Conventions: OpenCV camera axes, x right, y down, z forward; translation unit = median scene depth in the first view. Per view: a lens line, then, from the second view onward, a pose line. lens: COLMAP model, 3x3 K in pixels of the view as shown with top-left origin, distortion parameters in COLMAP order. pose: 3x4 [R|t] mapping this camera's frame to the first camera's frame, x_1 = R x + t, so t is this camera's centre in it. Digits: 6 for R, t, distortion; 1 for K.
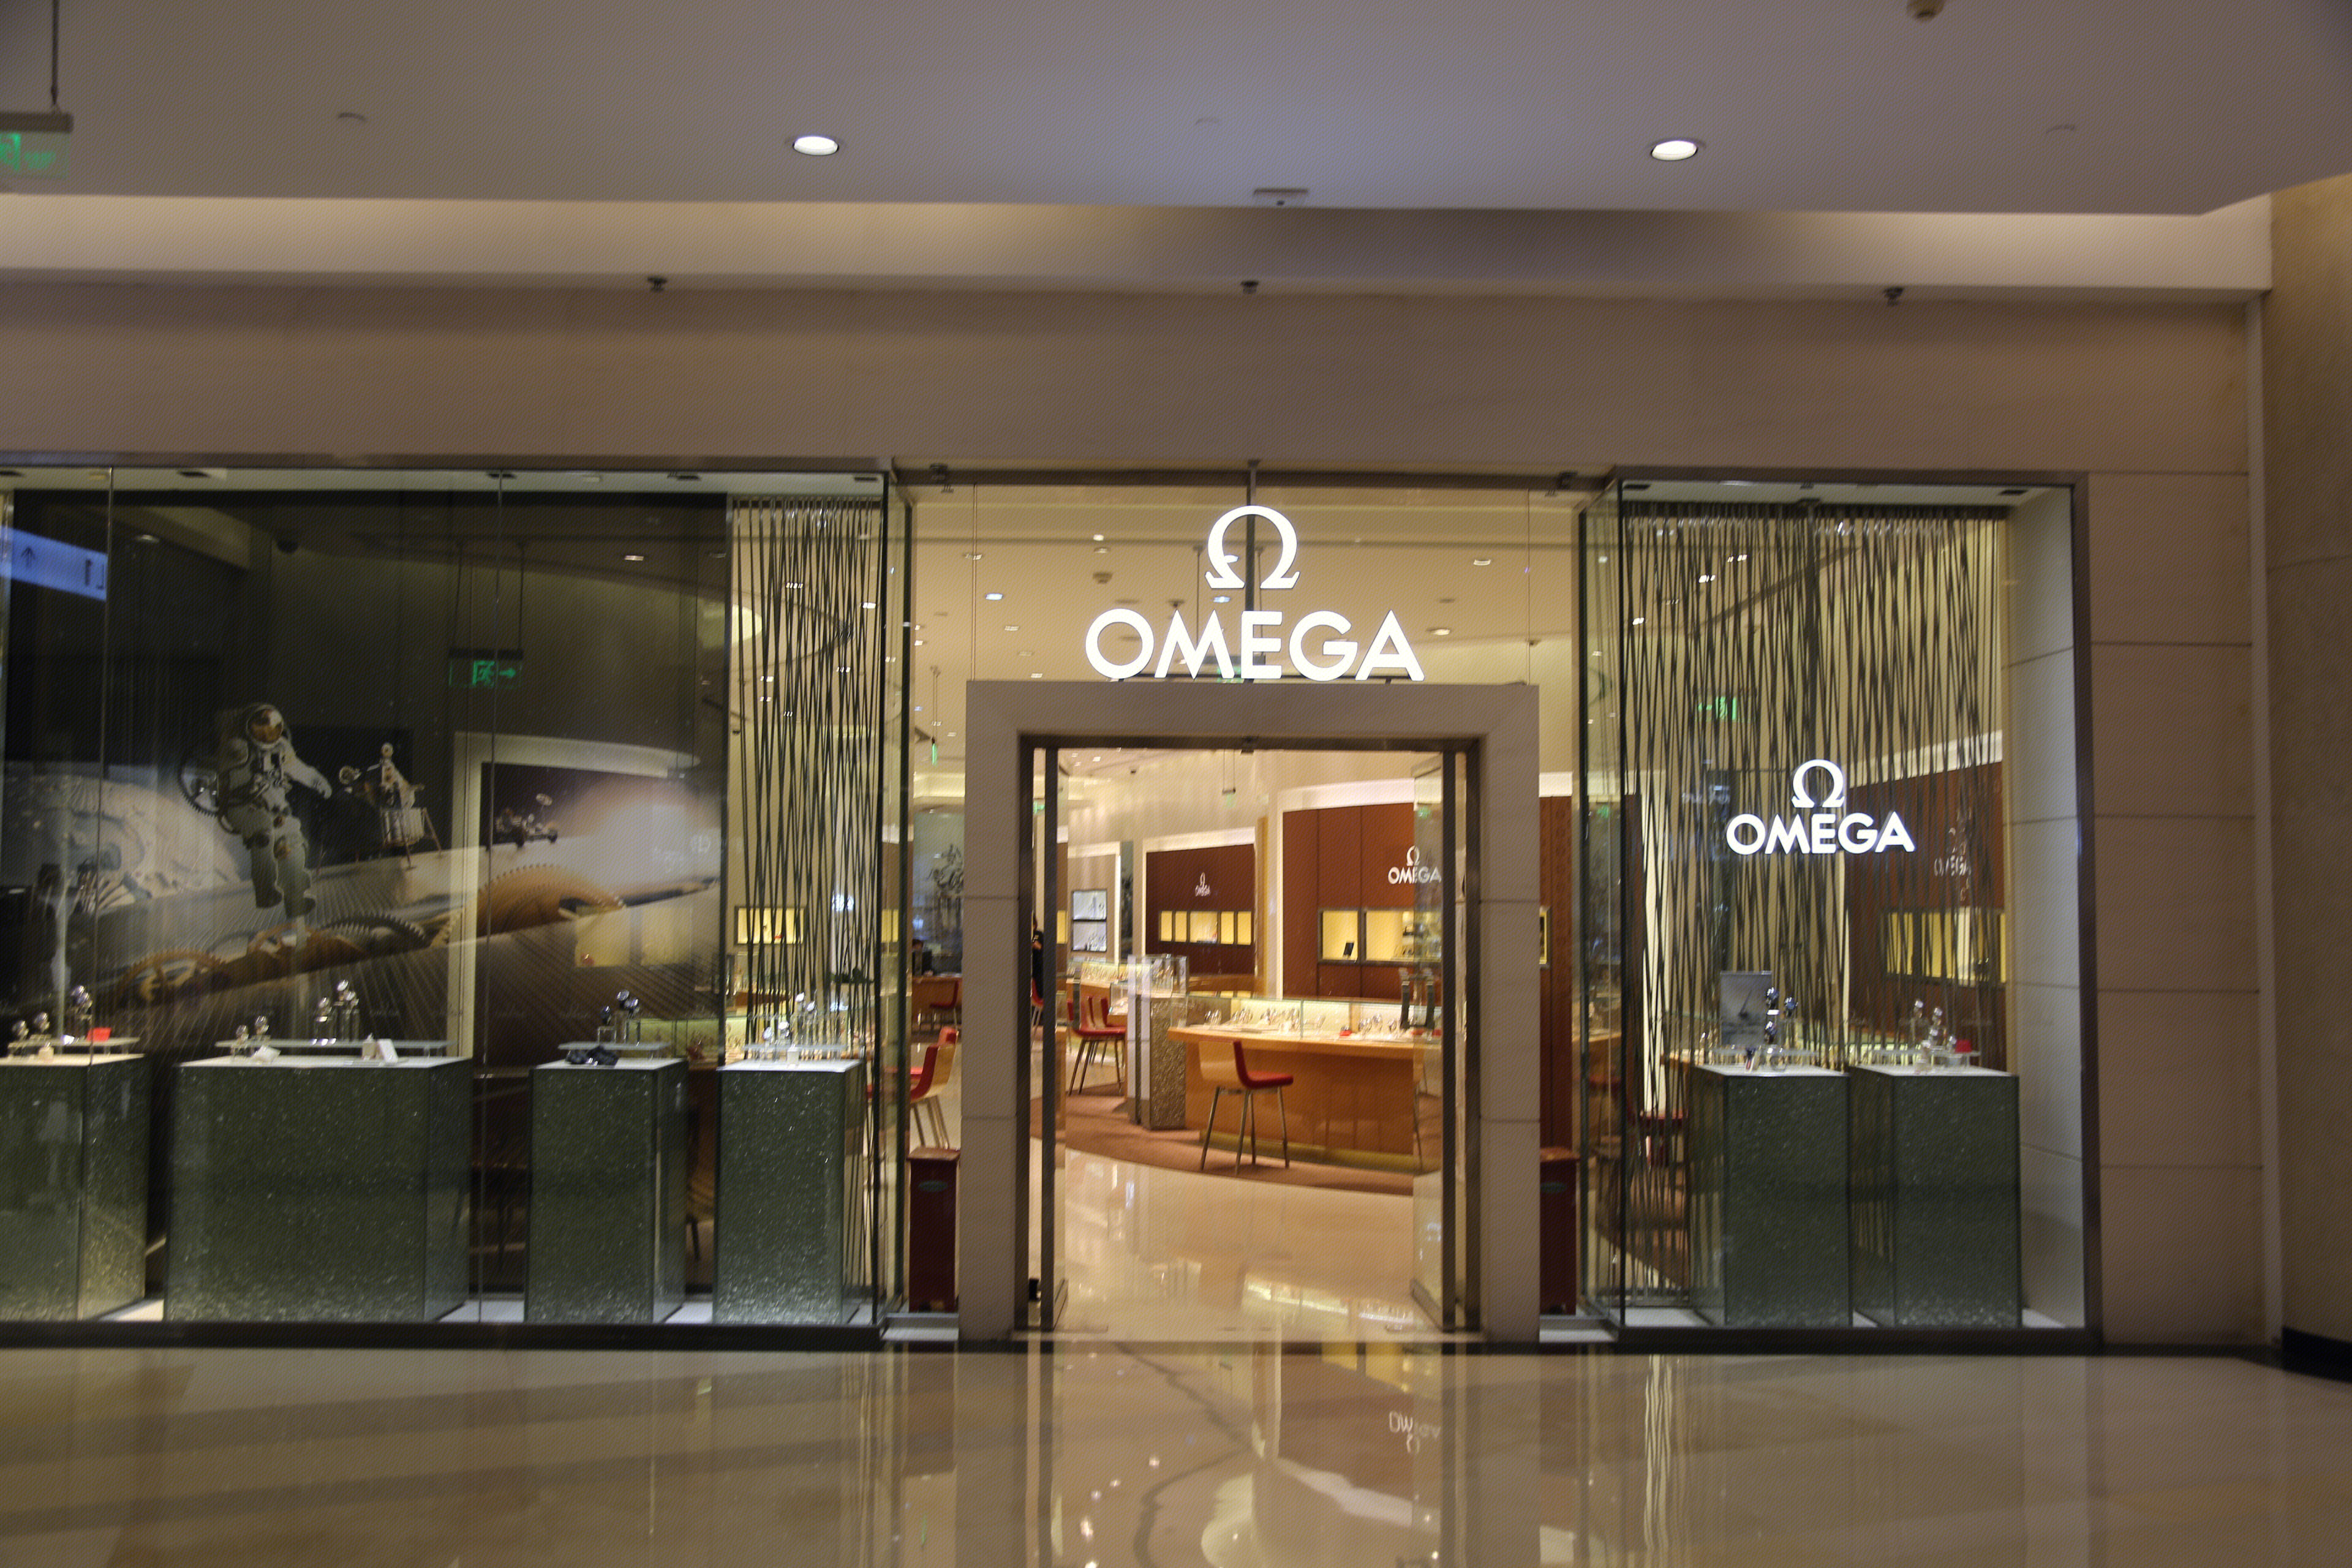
lens RADIAL K [[2177.4, 0, 1177.4], [0, 2177.4, 782.9], [0, 0, 1]] dist [-0.000361, 0.000000]
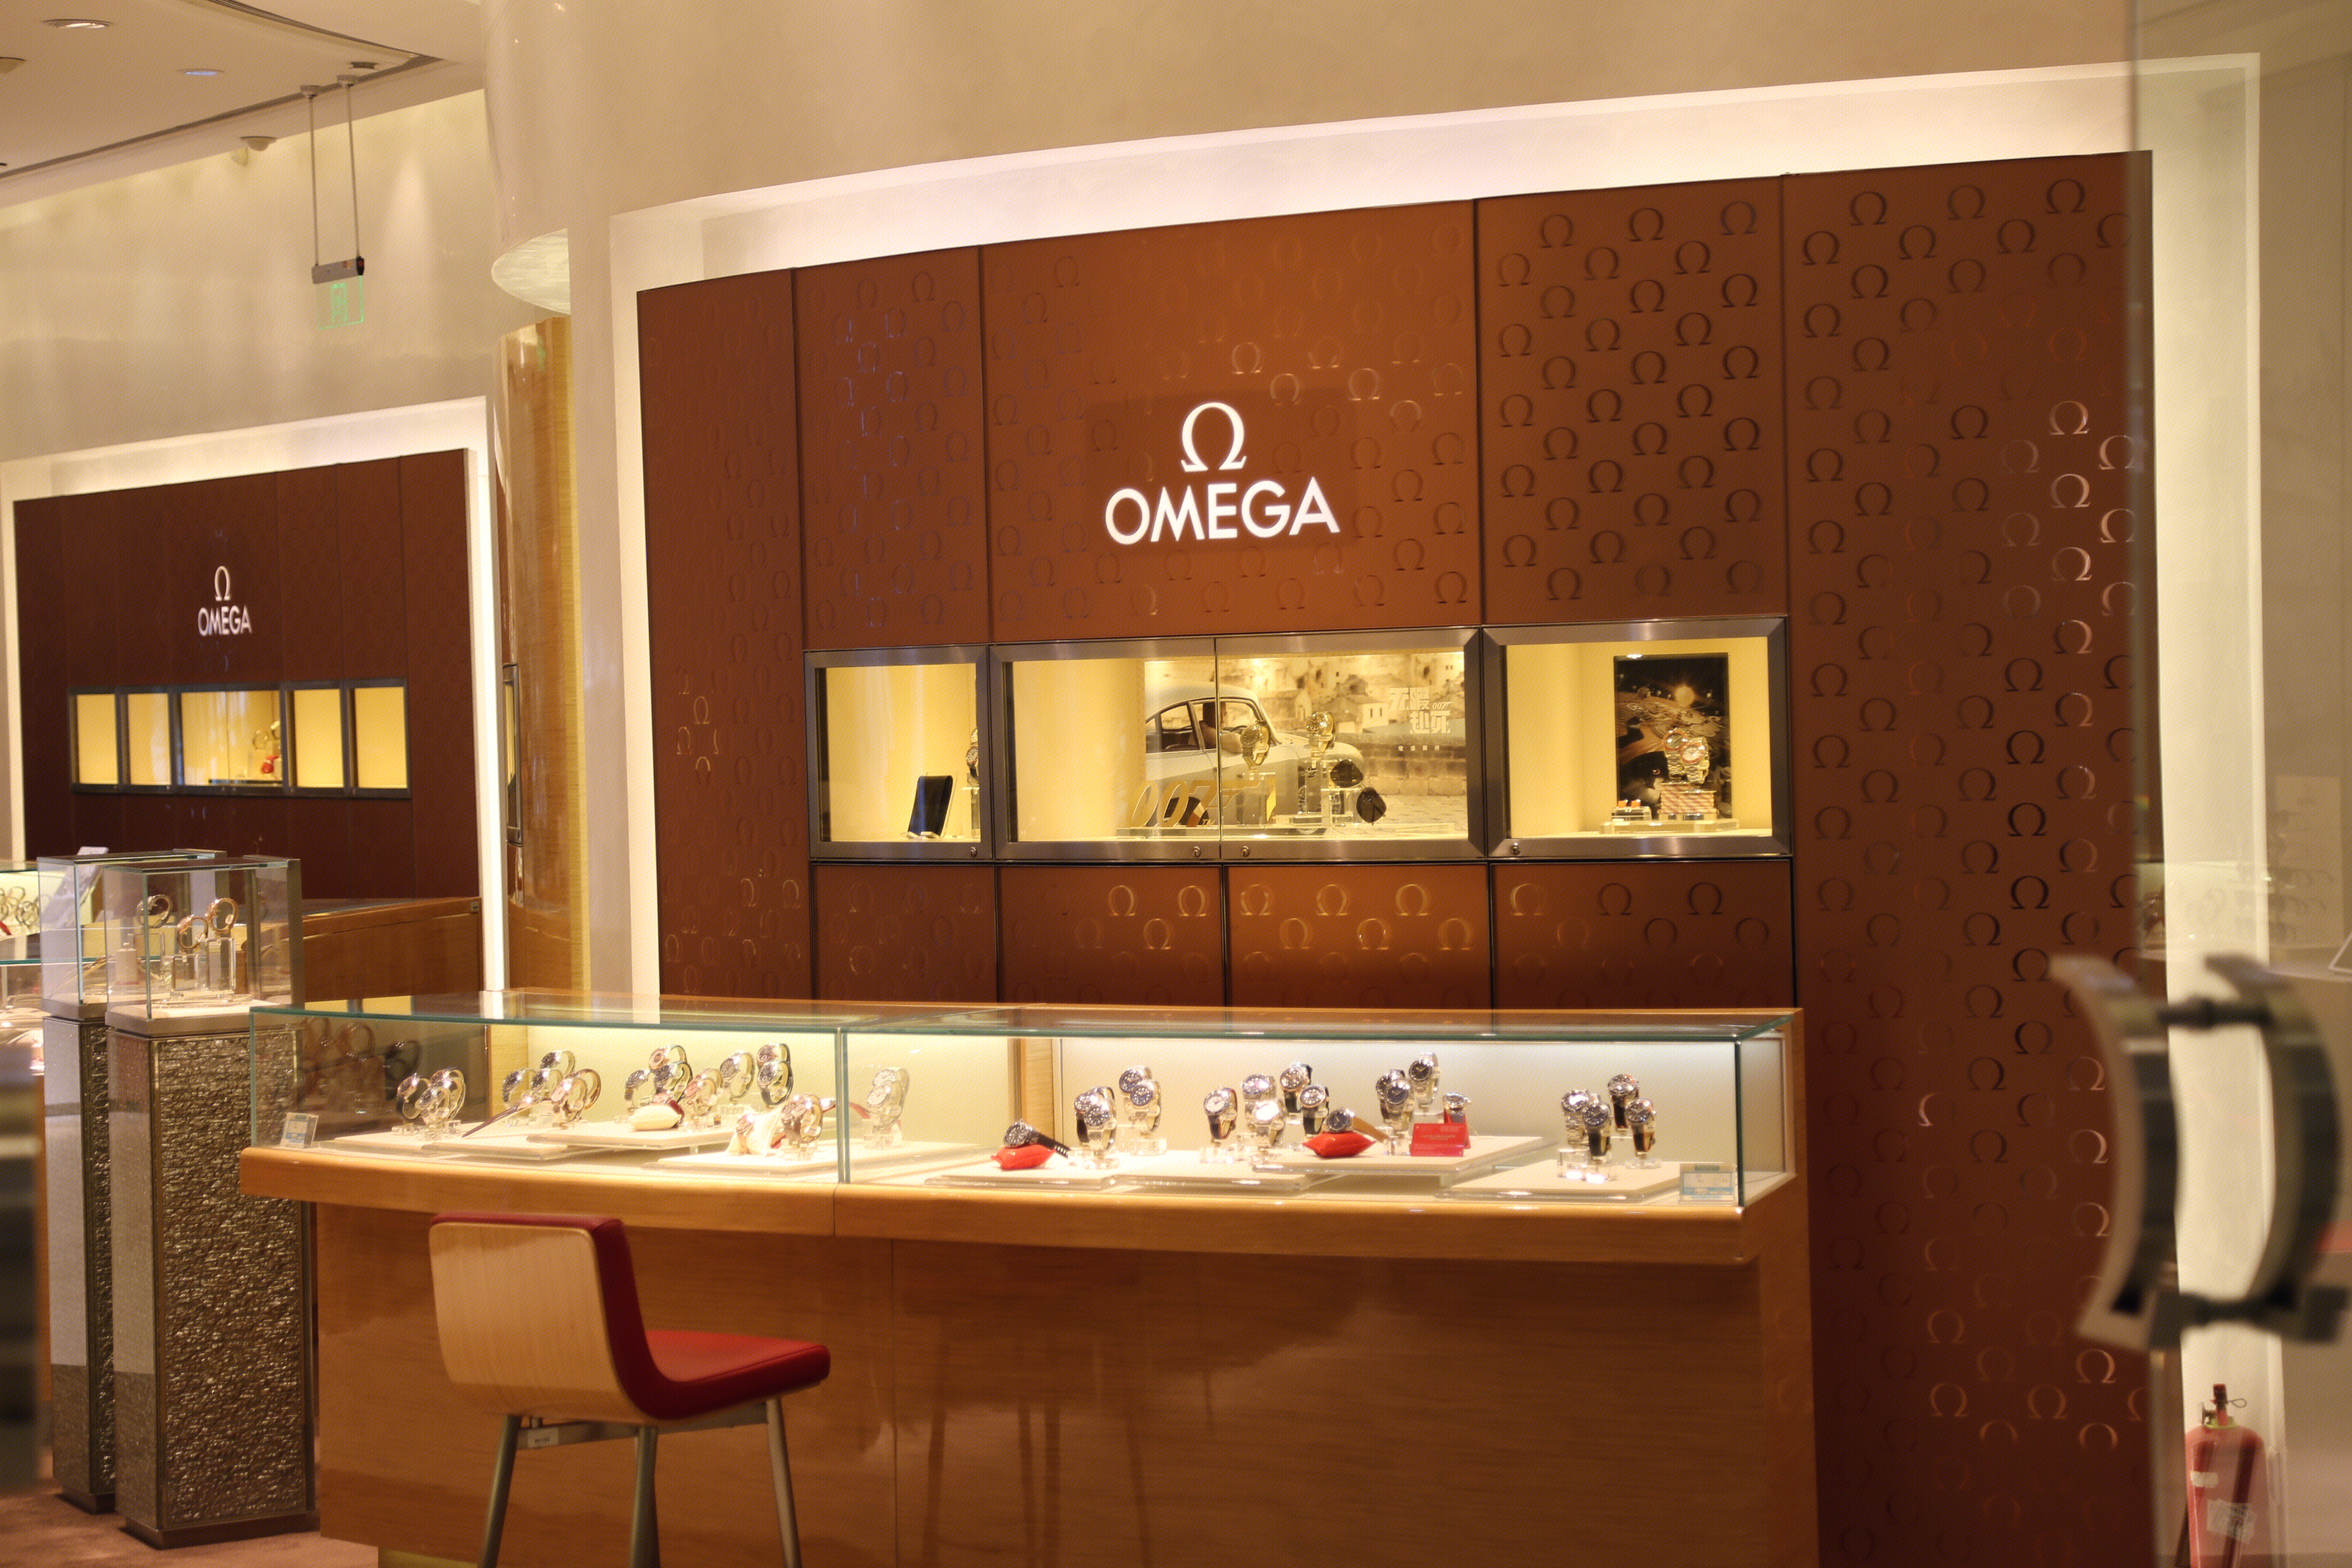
lens RADIAL K [[5028.9, 0, 1177.2], [0, 5028.9, 789.8], [0, 0, 1]] dist [0.362563, 0.000000]
pose [[0.974461, -0.029415, 0.222621, -0.027375], [0.011977, 0.996781, 0.079275, 0.026722], [-0.224236, -0.074584, 0.971677, 0.402204]]
